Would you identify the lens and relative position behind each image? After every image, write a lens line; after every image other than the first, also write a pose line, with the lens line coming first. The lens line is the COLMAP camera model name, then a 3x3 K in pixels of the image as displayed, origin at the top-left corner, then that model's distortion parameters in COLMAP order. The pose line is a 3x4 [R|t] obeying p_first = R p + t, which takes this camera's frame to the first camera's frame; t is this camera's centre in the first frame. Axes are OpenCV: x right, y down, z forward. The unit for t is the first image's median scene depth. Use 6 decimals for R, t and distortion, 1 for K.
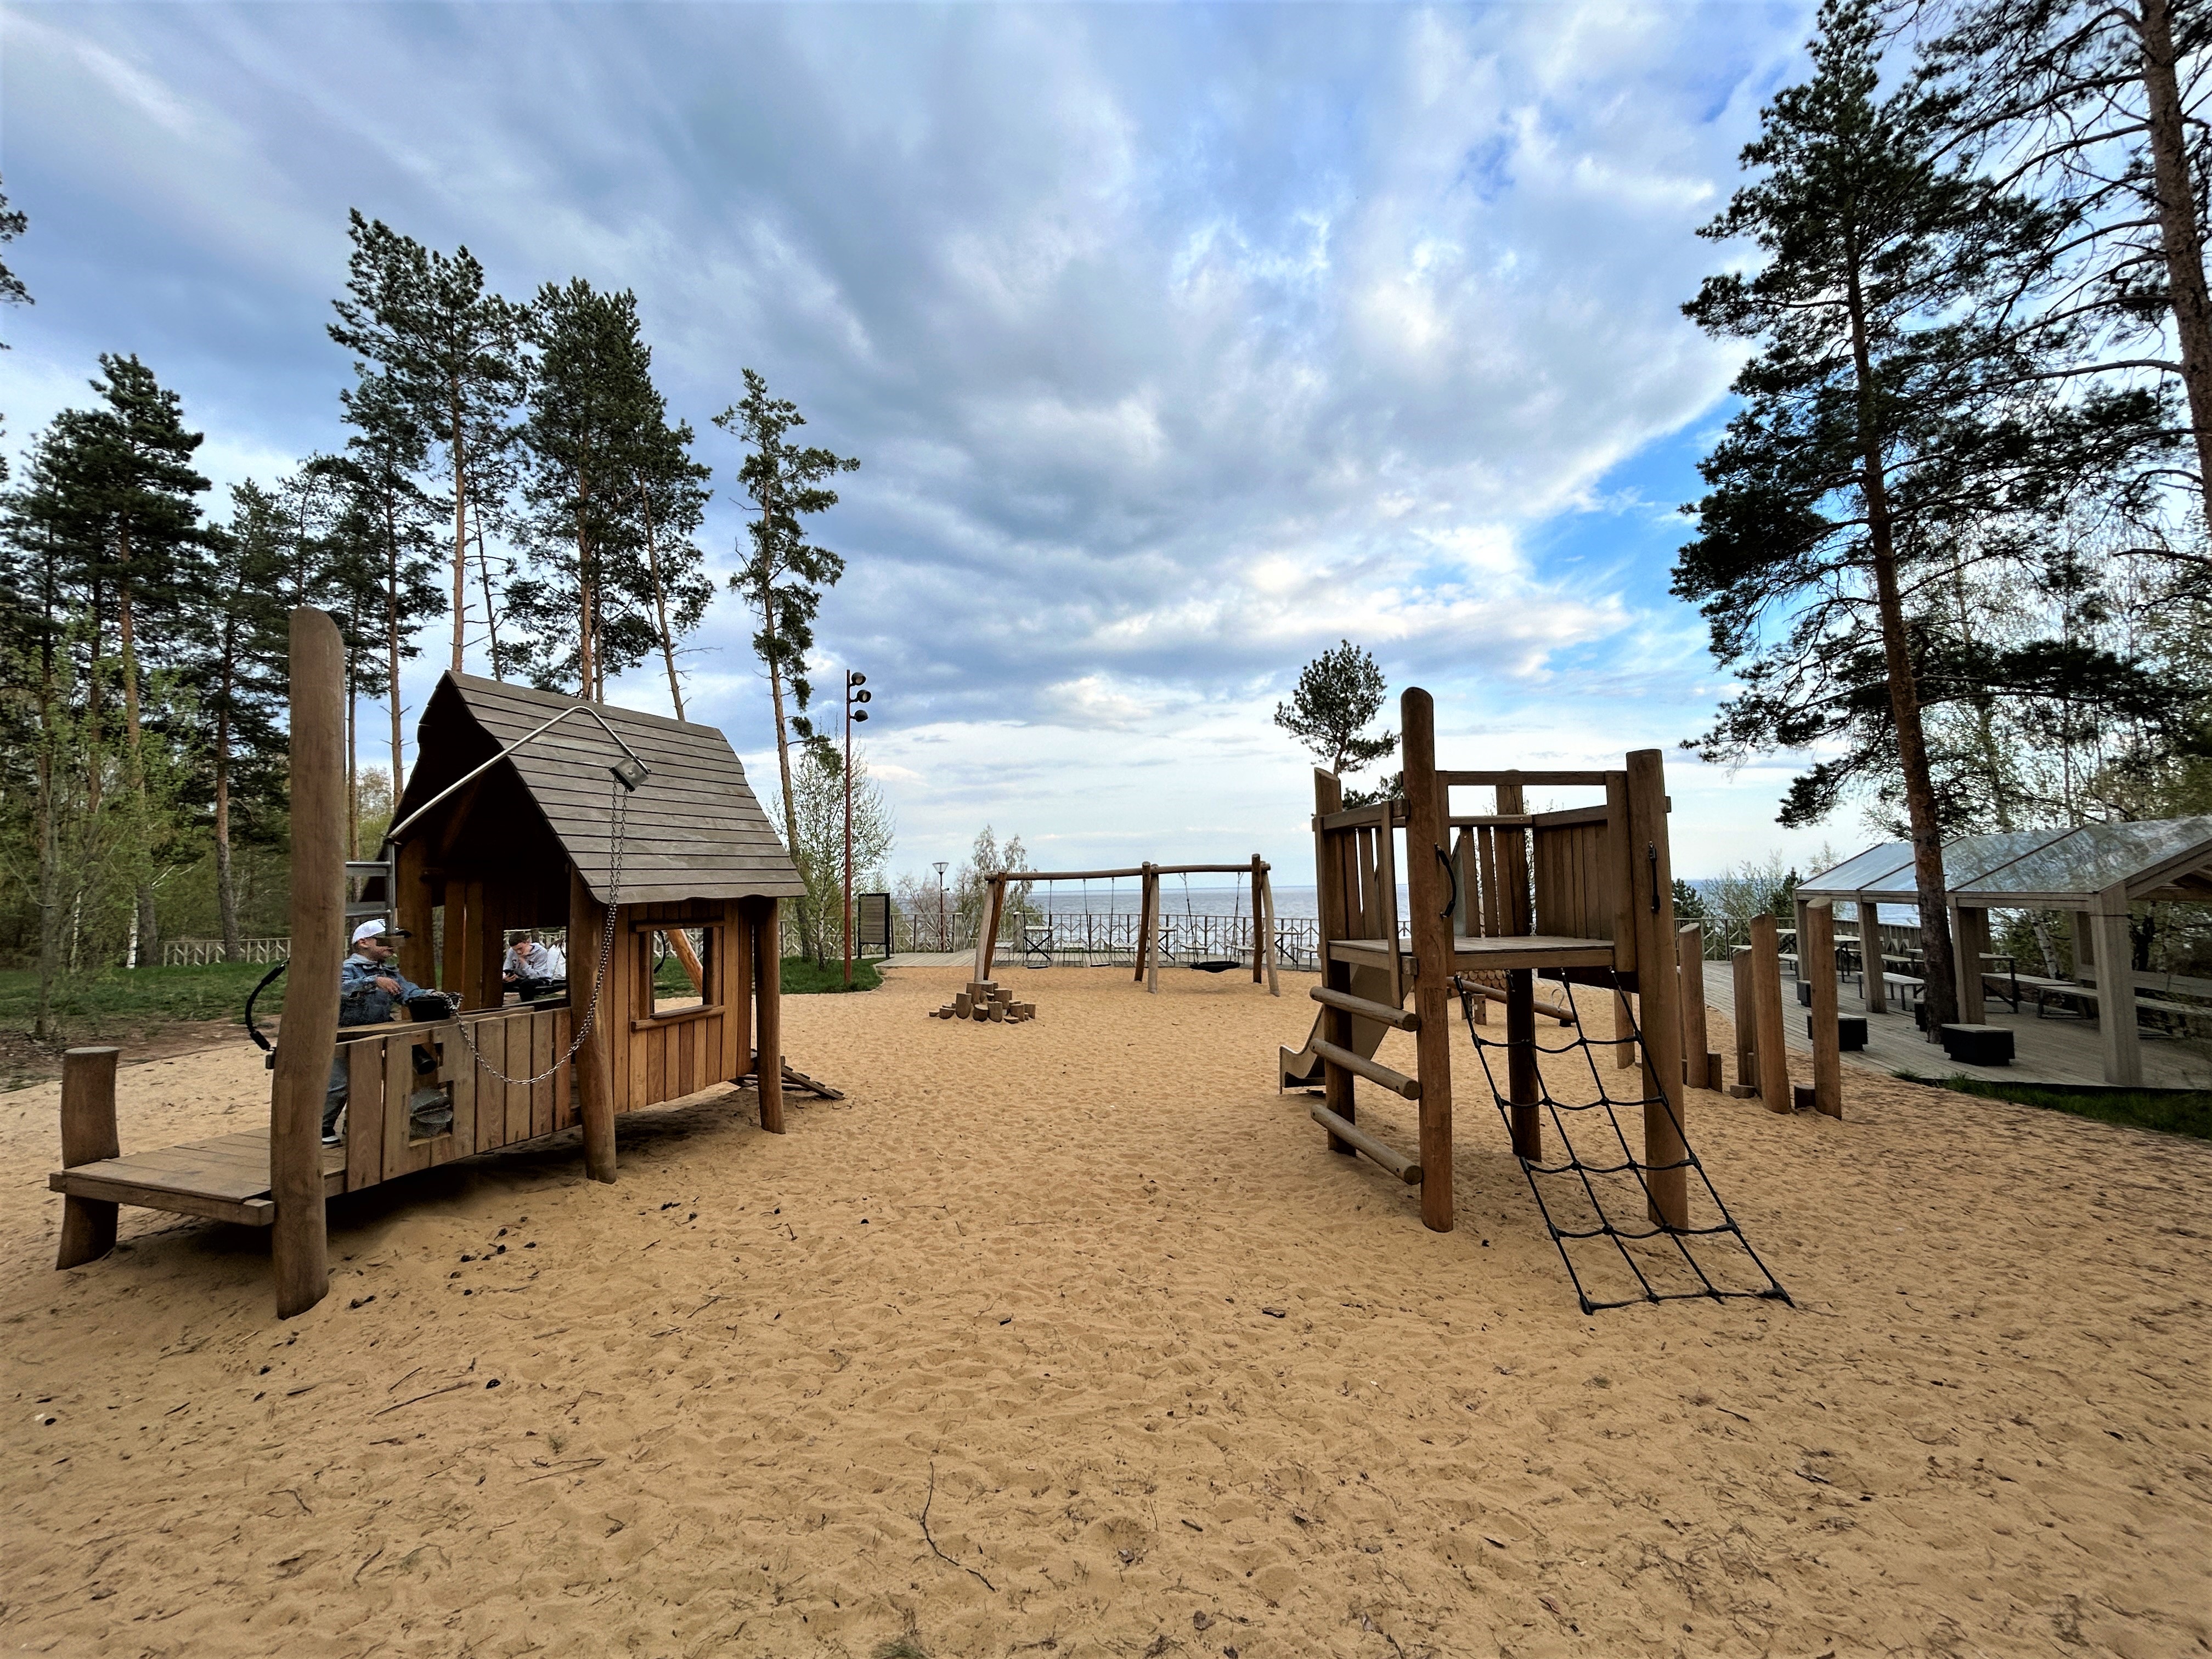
lens RADIAL K [[893.5, 0, 1106.0], [0, 893.5, 829.5], [0, 0, 1]] dist [0.001422, -0.001491]
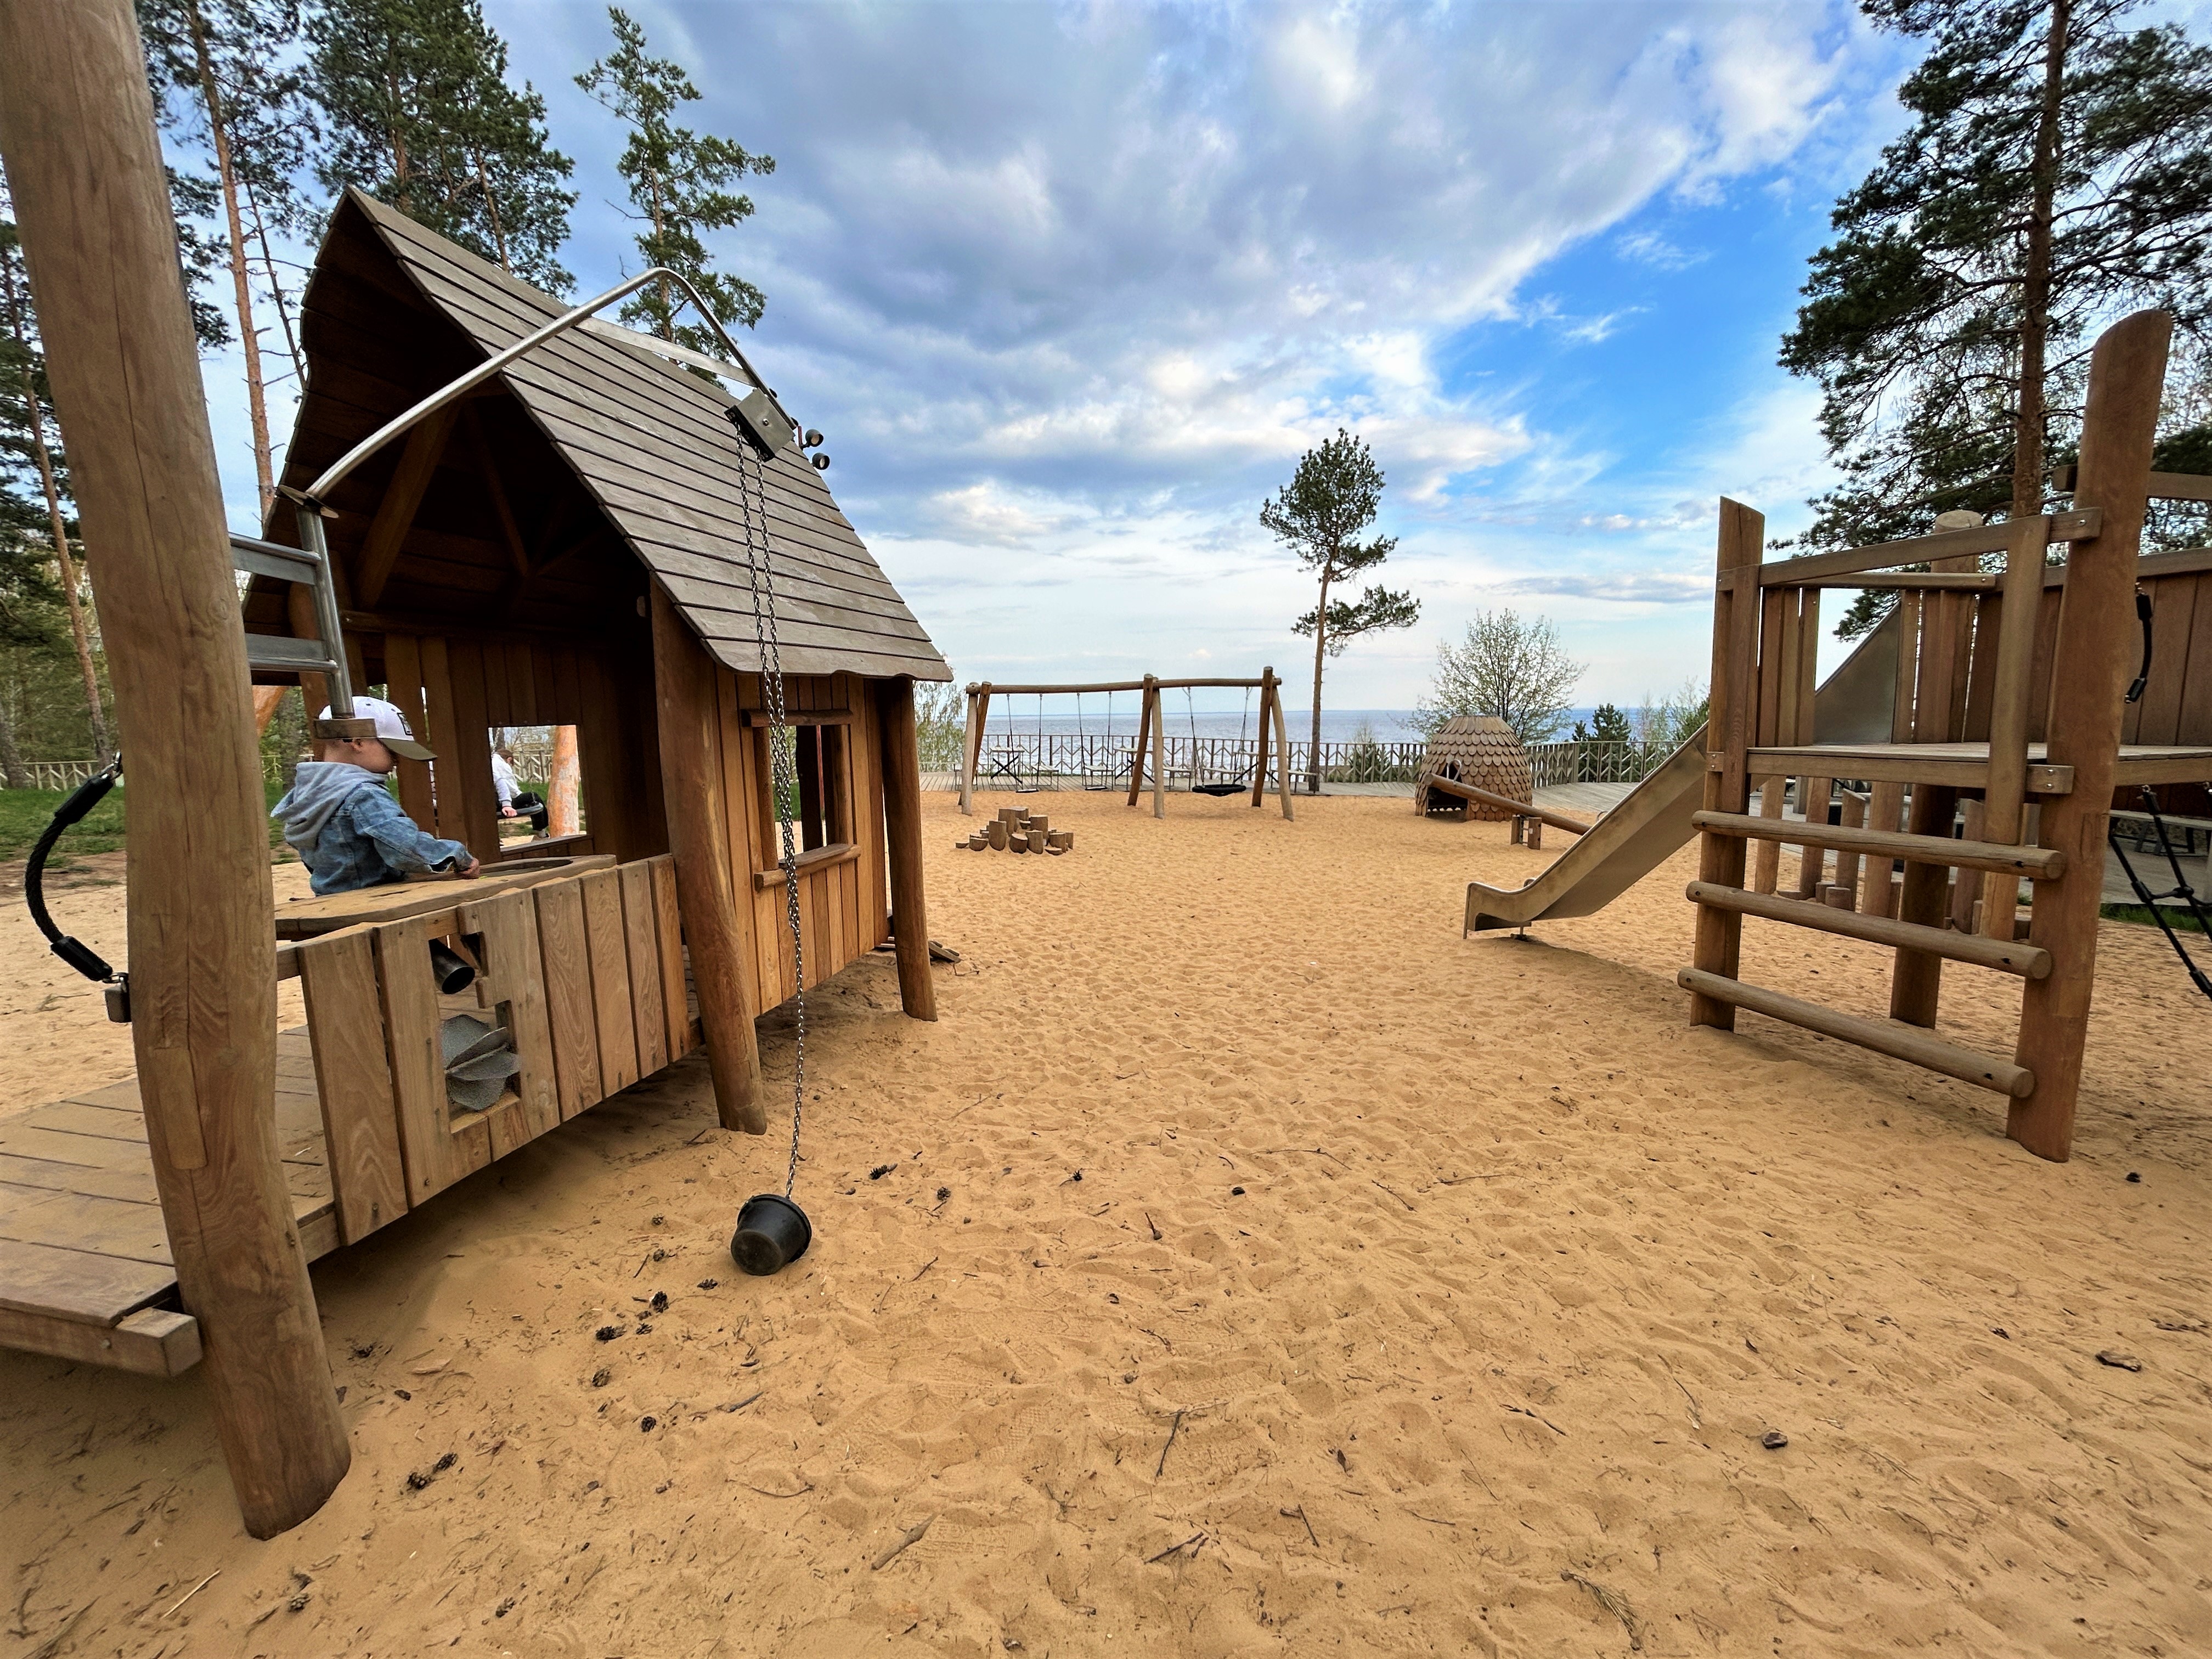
lens RADIAL K [[893.5, 0, 1106.0], [0, 893.5, 829.5], [0, 0, 1]] dist [0.001422, -0.001491]
pose [[0.993660, -0.008240, 0.112120, -0.242971], [-0.013634, 0.981117, 0.192933, 0.042989], [-0.111593, -0.193239, 0.974785, 0.259272]]
